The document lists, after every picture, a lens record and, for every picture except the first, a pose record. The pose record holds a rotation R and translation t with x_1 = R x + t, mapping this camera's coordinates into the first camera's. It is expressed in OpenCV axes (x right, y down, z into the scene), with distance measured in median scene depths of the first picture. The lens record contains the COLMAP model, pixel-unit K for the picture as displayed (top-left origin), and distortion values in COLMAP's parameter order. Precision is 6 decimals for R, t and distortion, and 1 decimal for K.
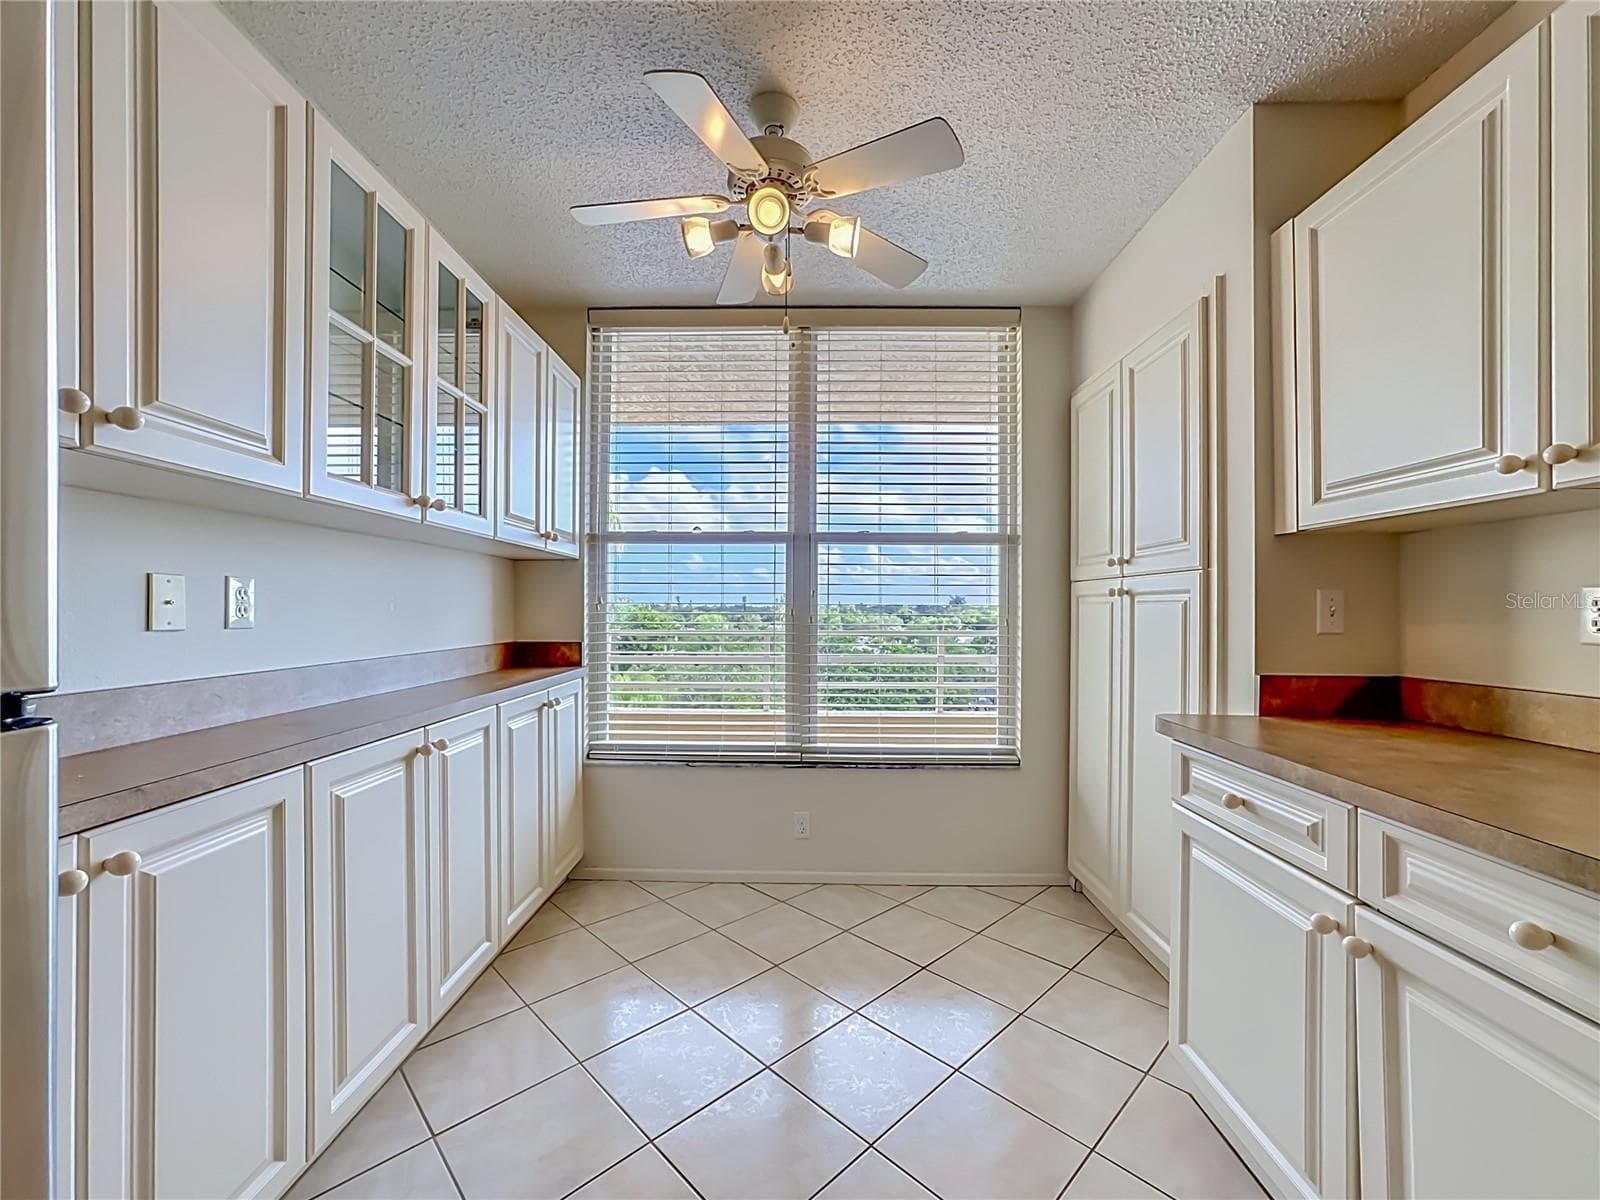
lens RADIAL K [[662.3, 0, 802.6], [0, 662.3, 598.6], [0, 0, 1]] dist [-0.040707, 0.021232]
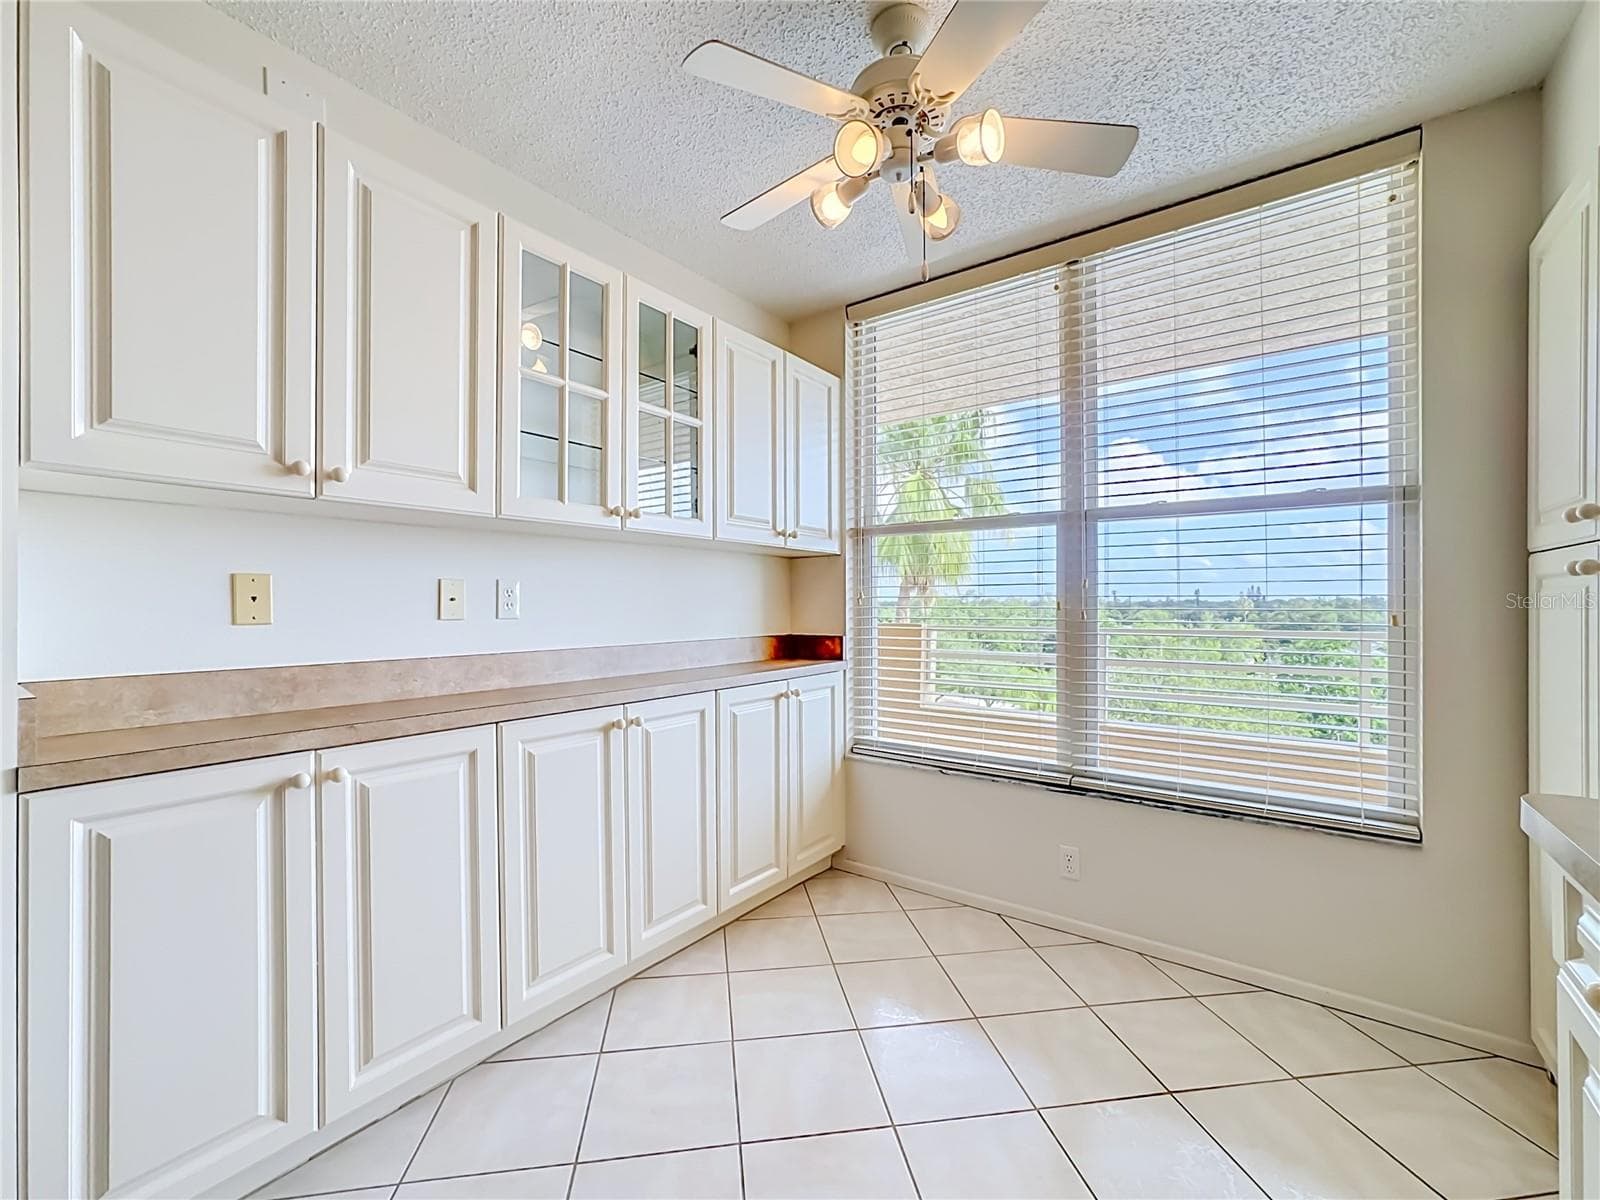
lens RADIAL K [[673.8, 0, 794.1], [0, 673.8, 595.8], [0, 0, 1]] dist [-0.041447, 0.021313]
pose [[0.810073, -0.011910, -0.586208, 0.218739], [0.013465, 0.999908, -0.001707, 0.004968], [0.586174, -0.006511, 0.810159, 0.123403]]
